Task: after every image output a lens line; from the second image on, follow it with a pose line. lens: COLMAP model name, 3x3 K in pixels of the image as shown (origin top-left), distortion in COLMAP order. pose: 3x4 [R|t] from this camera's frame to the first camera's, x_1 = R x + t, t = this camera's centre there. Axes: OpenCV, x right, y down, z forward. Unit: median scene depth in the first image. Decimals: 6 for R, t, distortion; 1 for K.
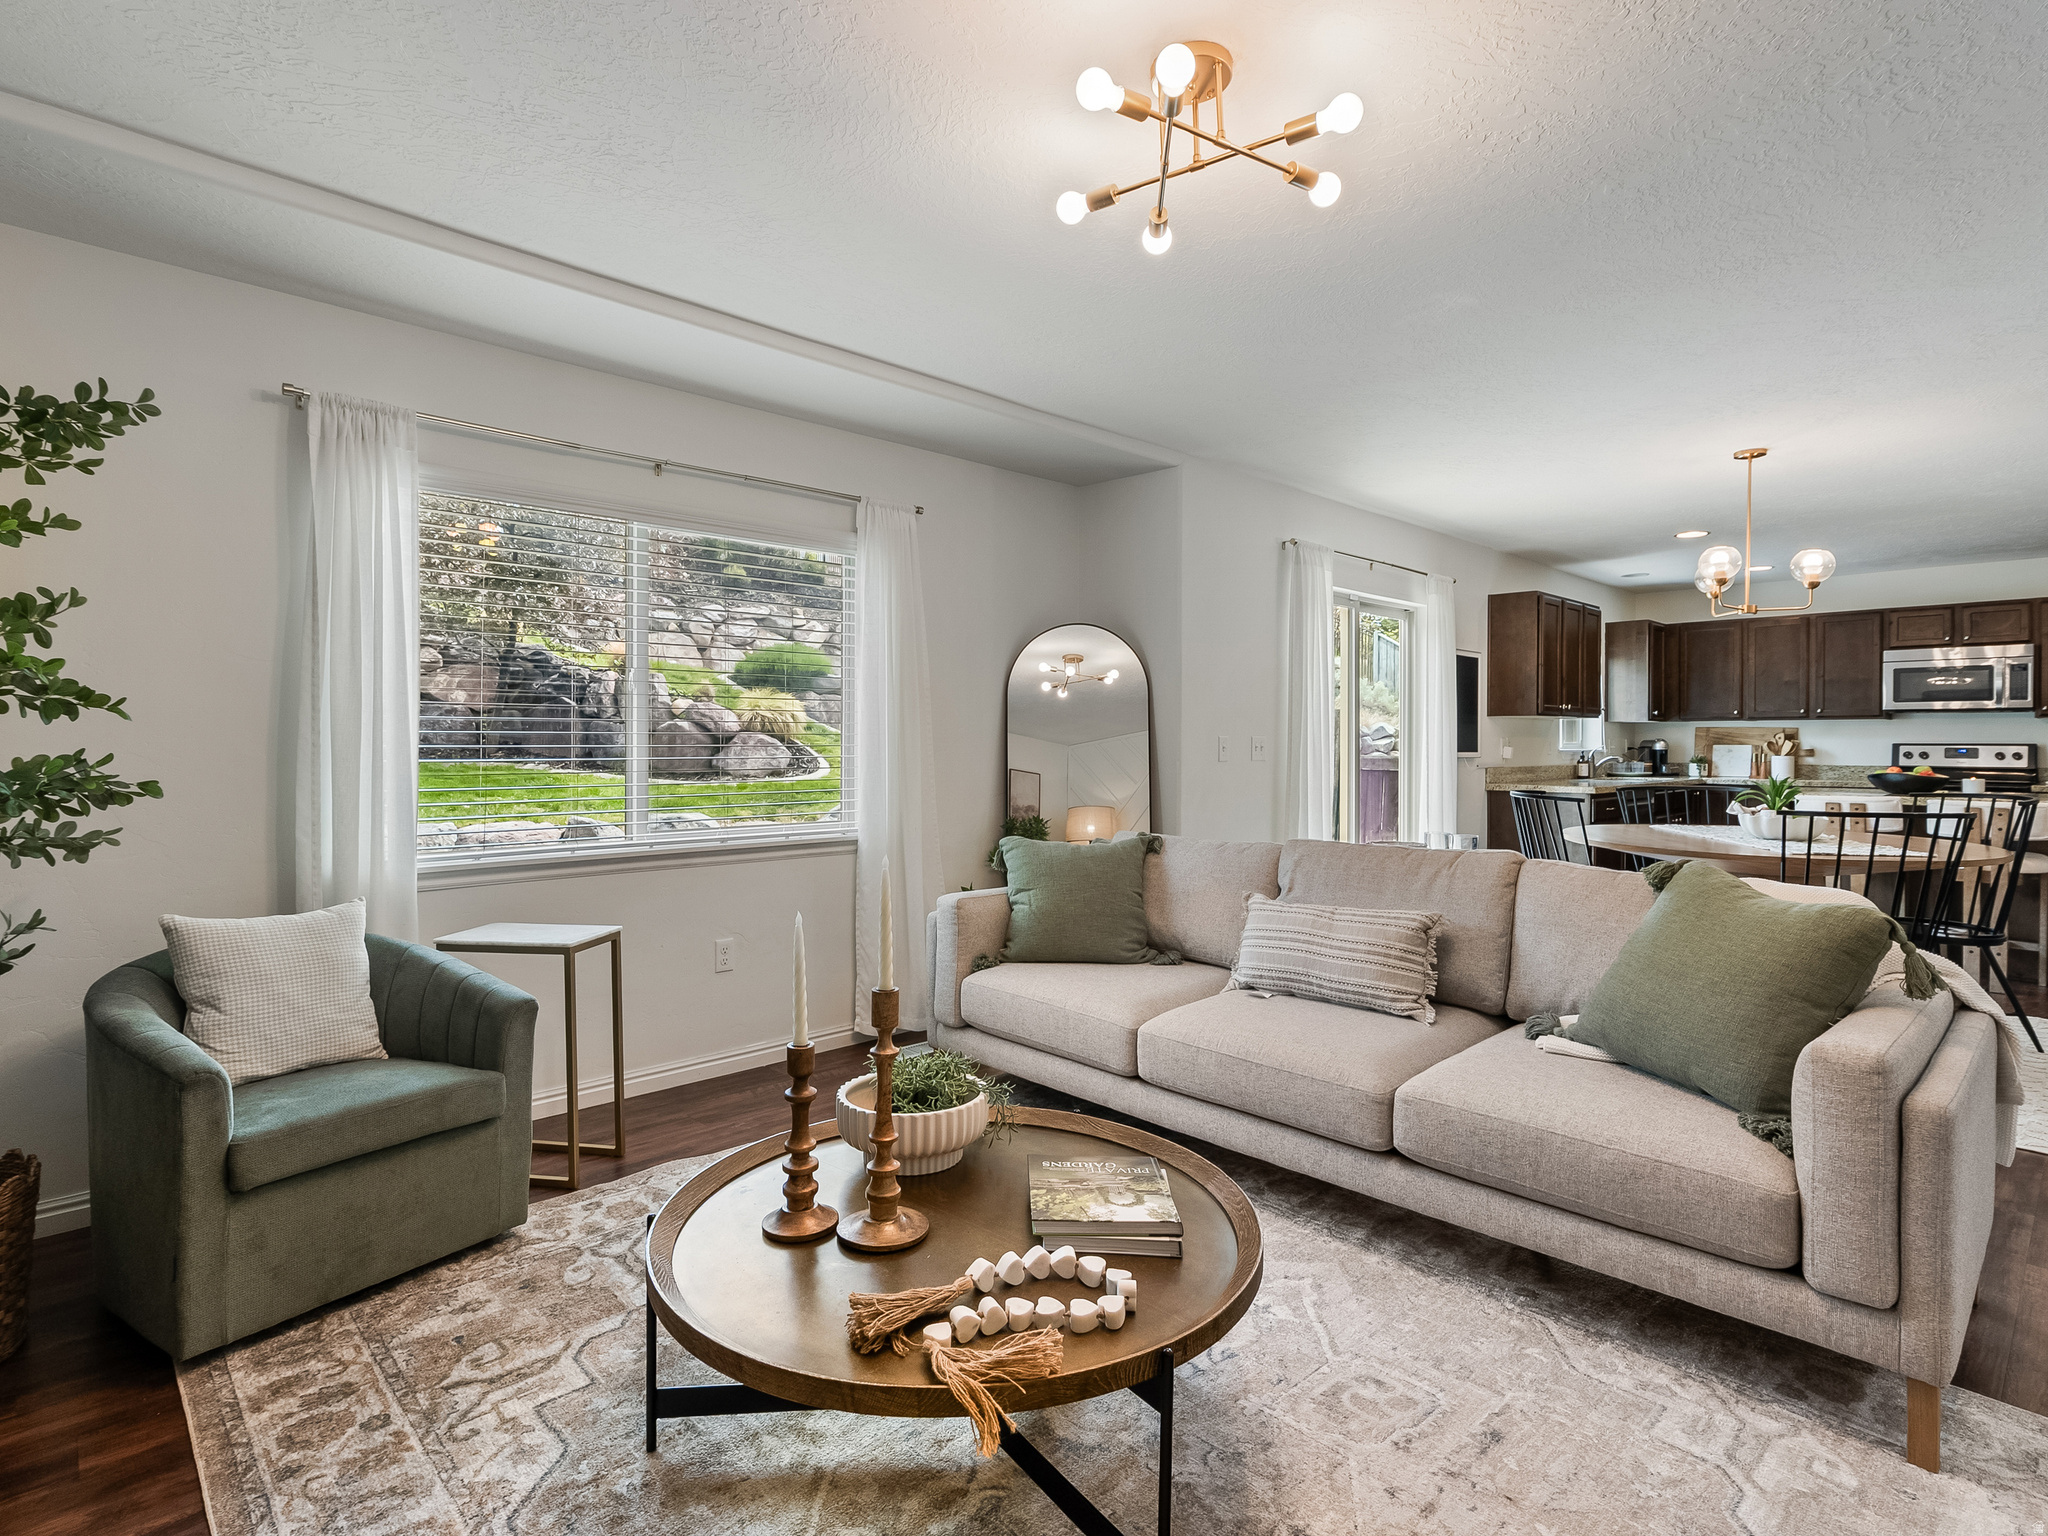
lens RADIAL K [[1055.7, 0, 1018.9], [0, 1055.7, 756.9], [0, 0, 1]] dist [-0.001116, 0.003279]
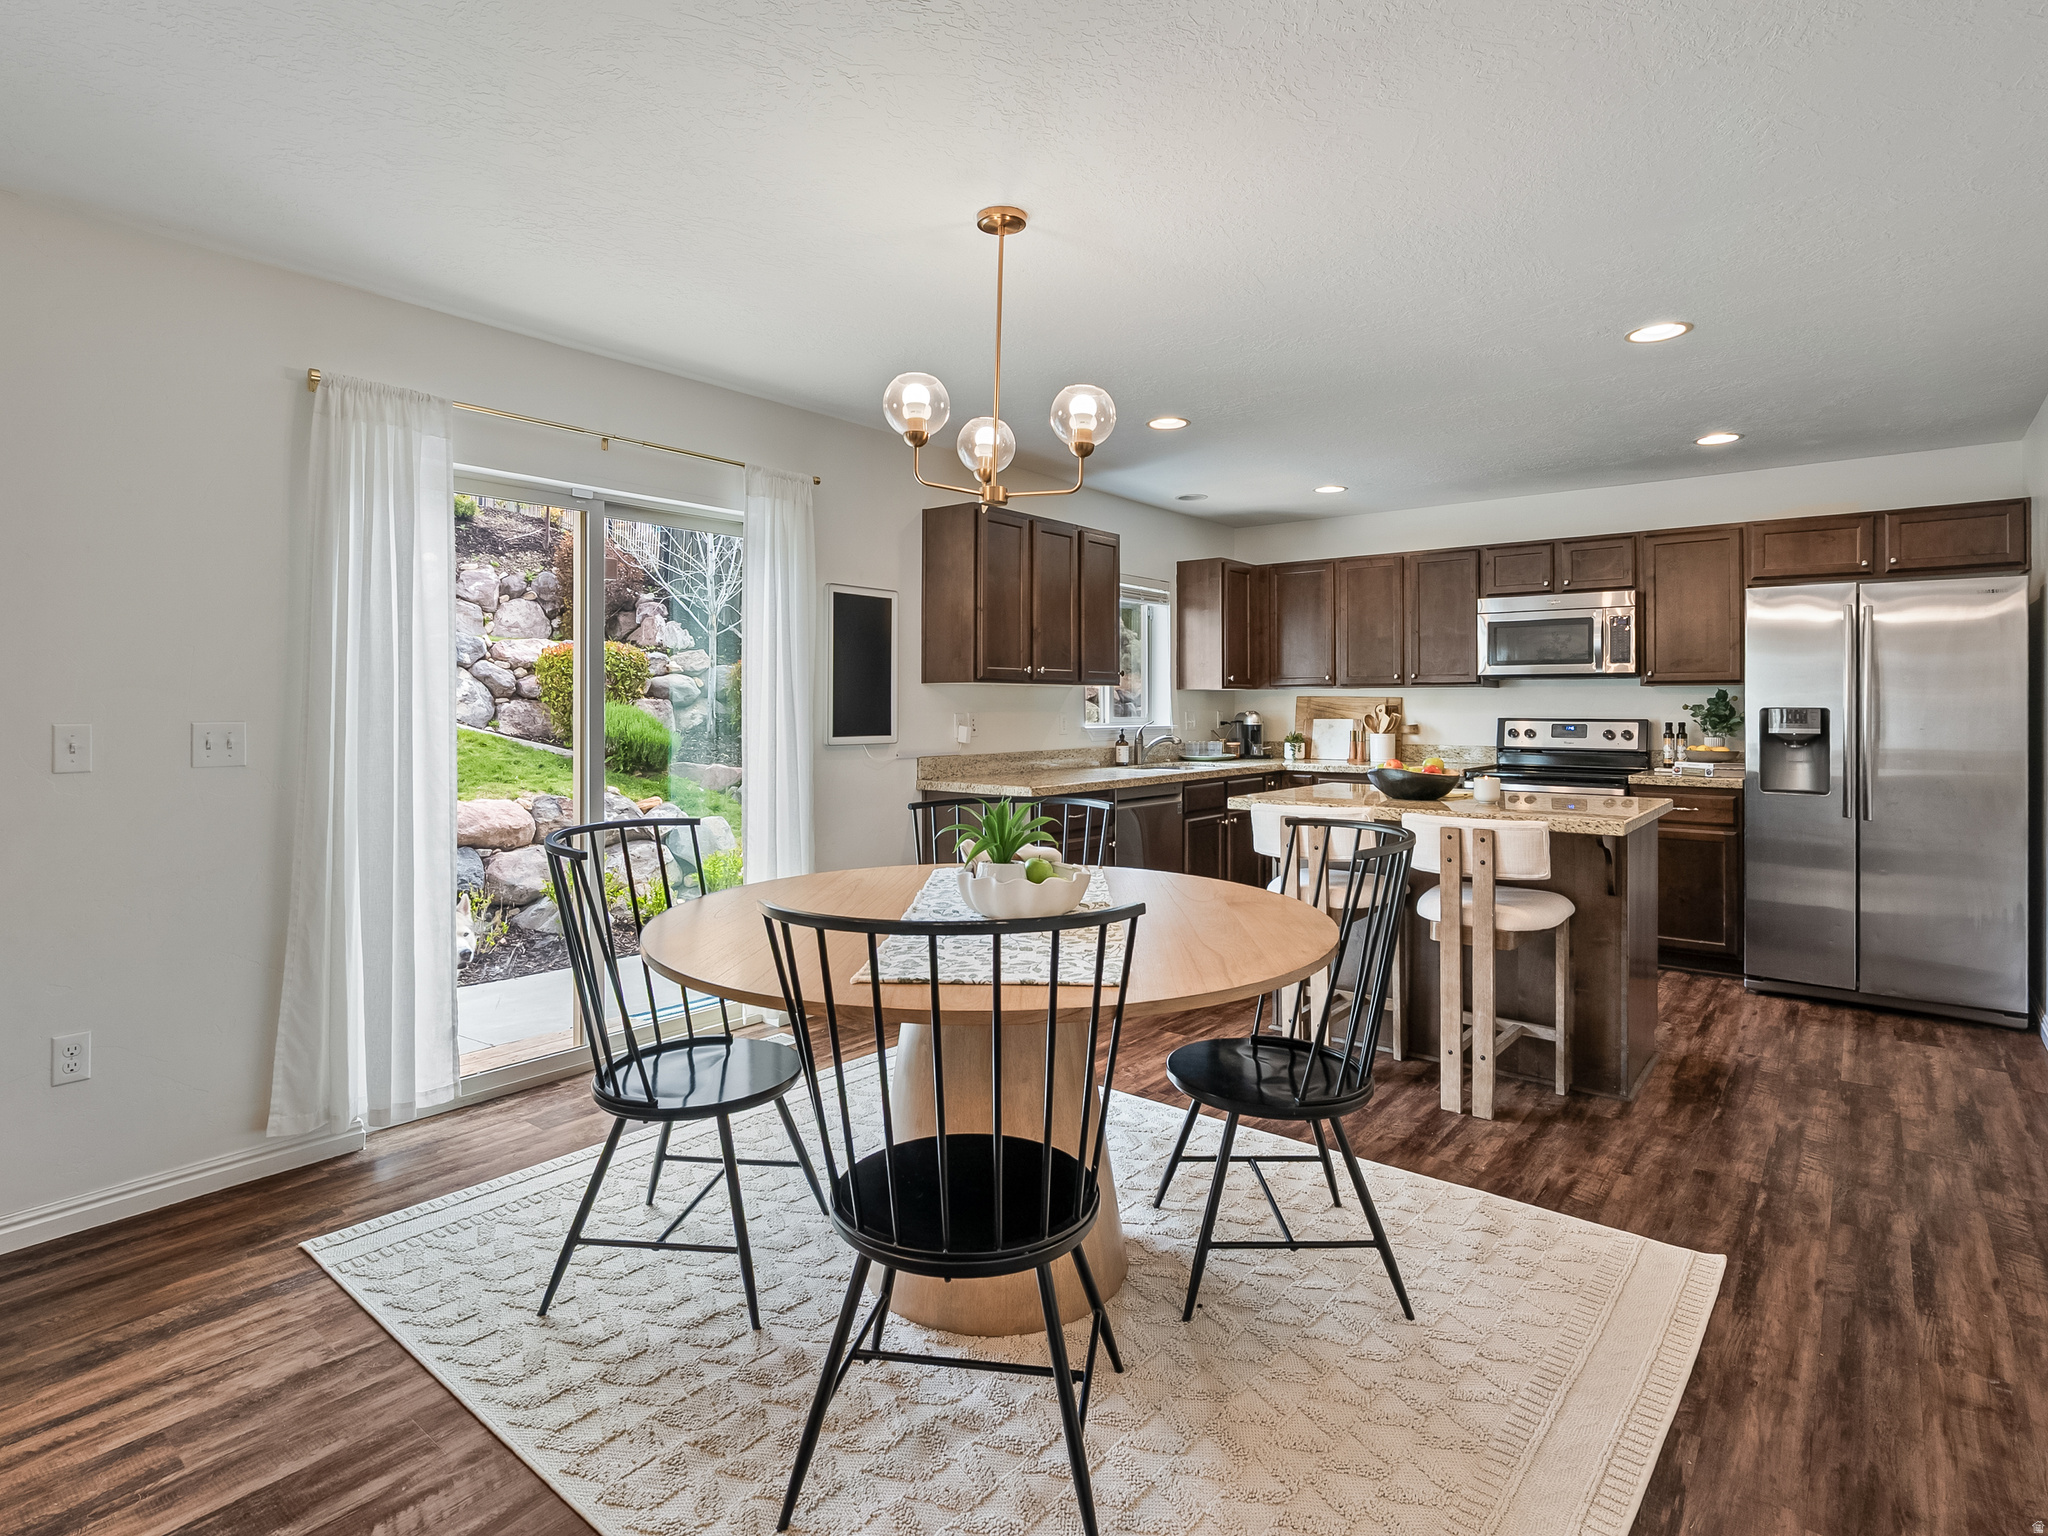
lens RADIAL K [[1055.7, 0, 1030.4], [0, 1055.7, 712.2], [0, 0, 1]] dist [-0.001116, 0.003279]
pose [[0.991663, -0.002181, 0.128840, 0.391008], [0.003090, 0.999972, -0.006856, -0.013160], [-0.128821, 0.007197, 0.991642, 0.272827]]
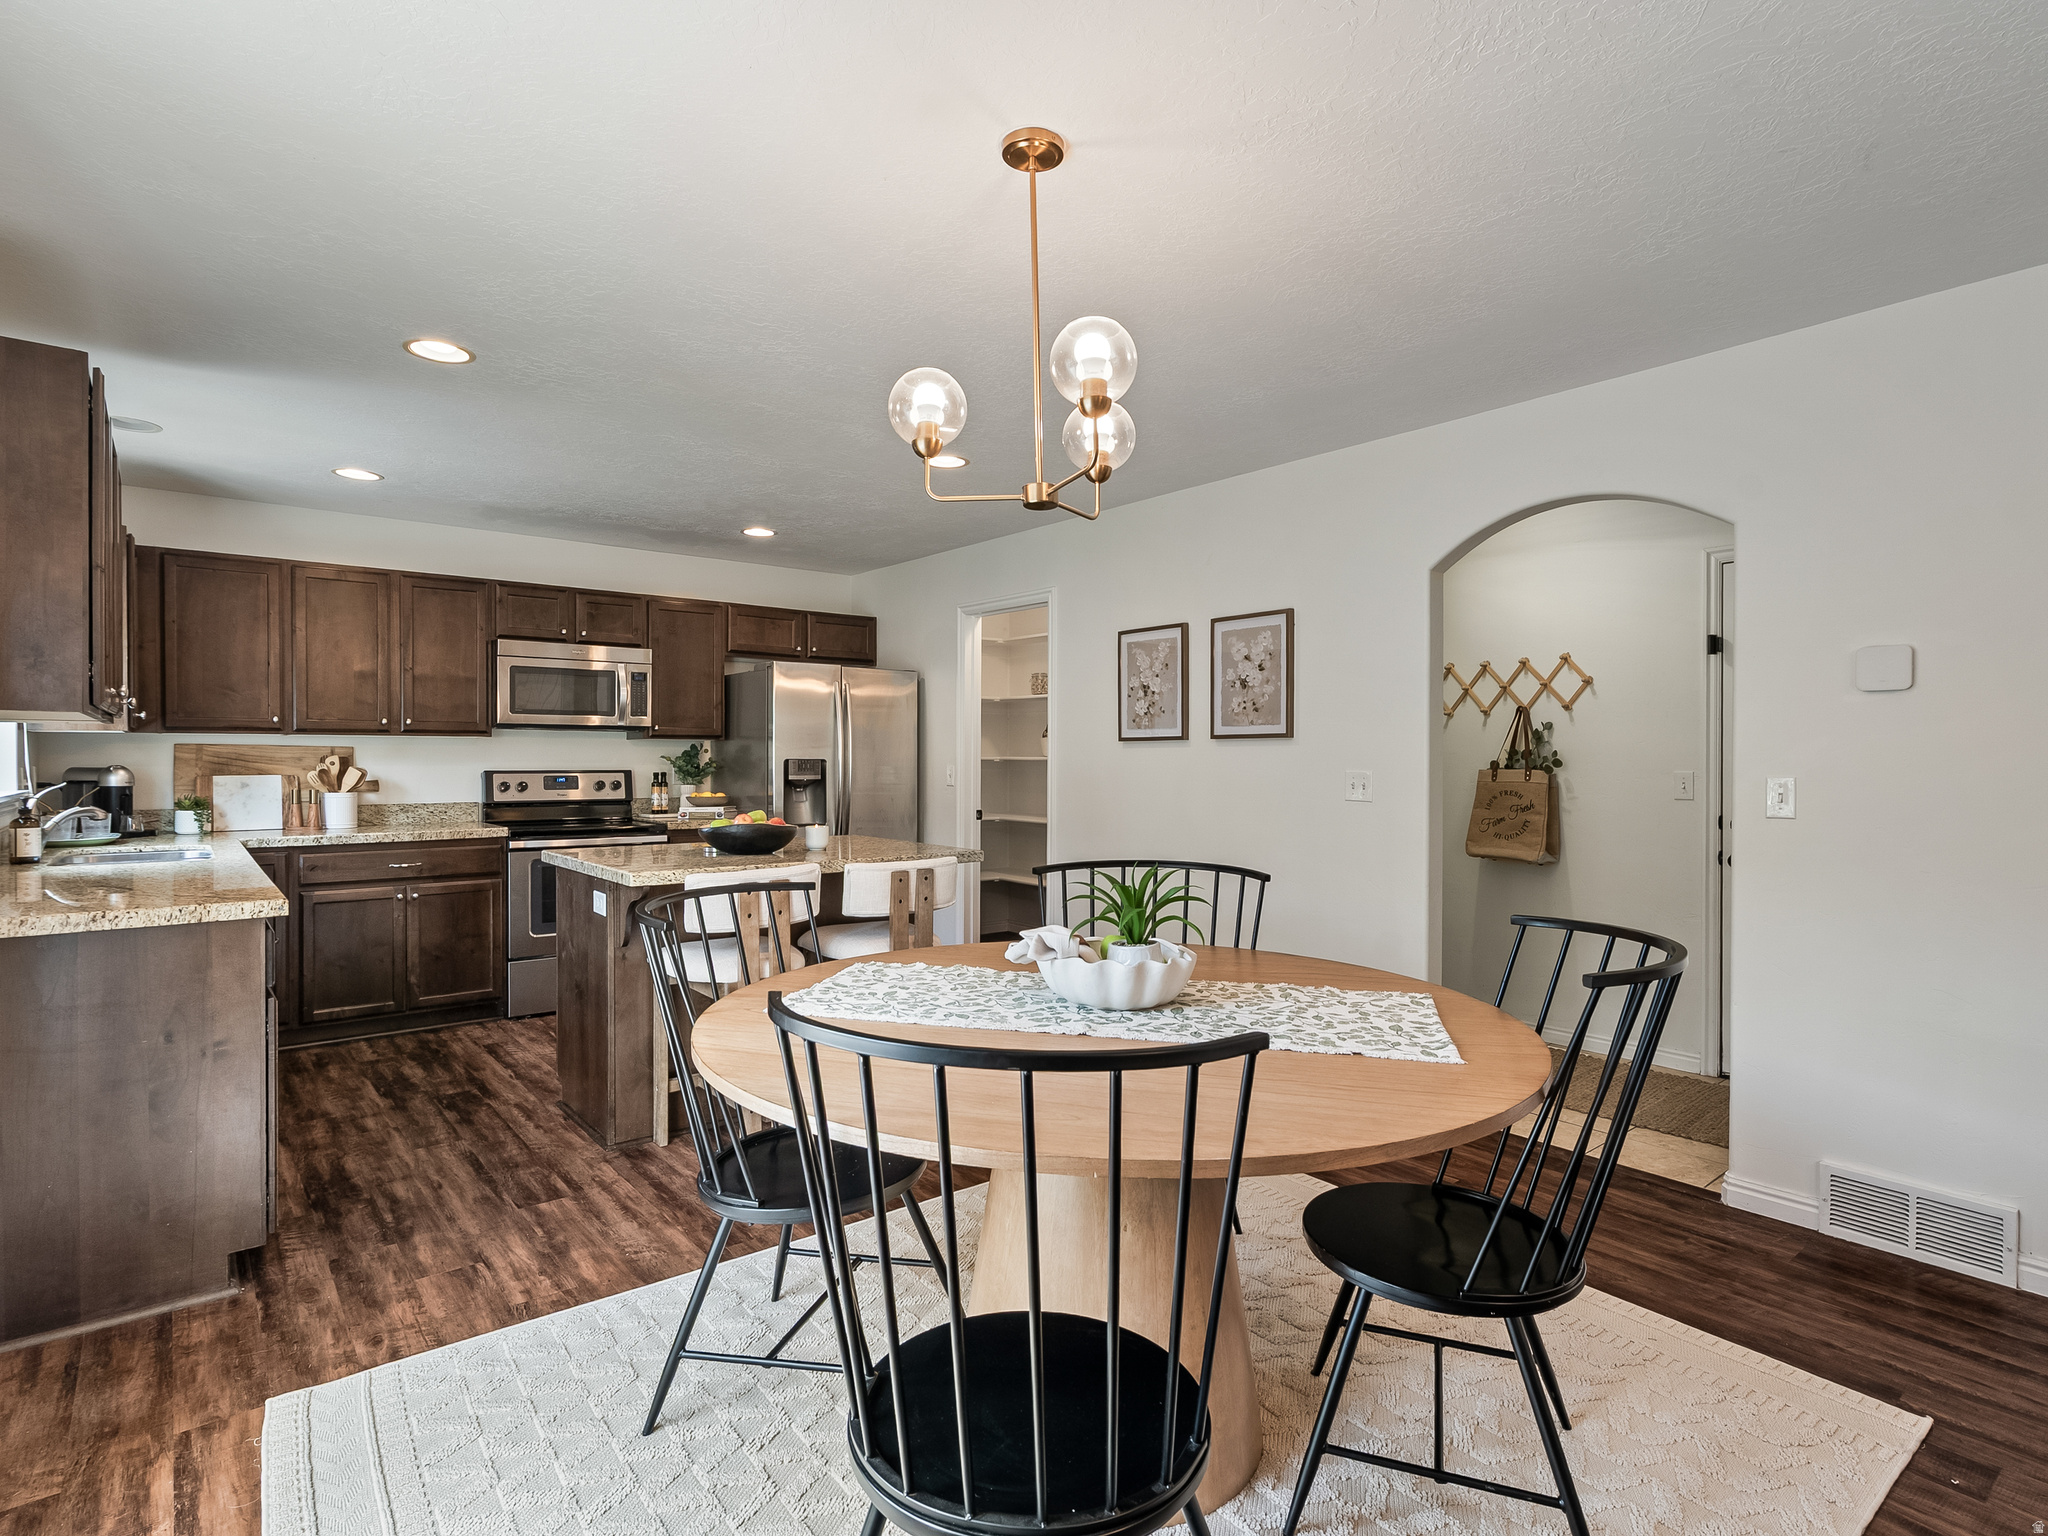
lens RADIAL K [[1055.7, 0, 1013.7], [0, 1055.7, 752.2], [0, 0, 1]] dist [-0.001116, 0.003279]
pose [[0.095808, 0.002737, 0.995396, 0.156055], [0.012651, 0.999912, -0.003967, -0.018515], [-0.995319, 0.012973, 0.095765, 0.591641]]
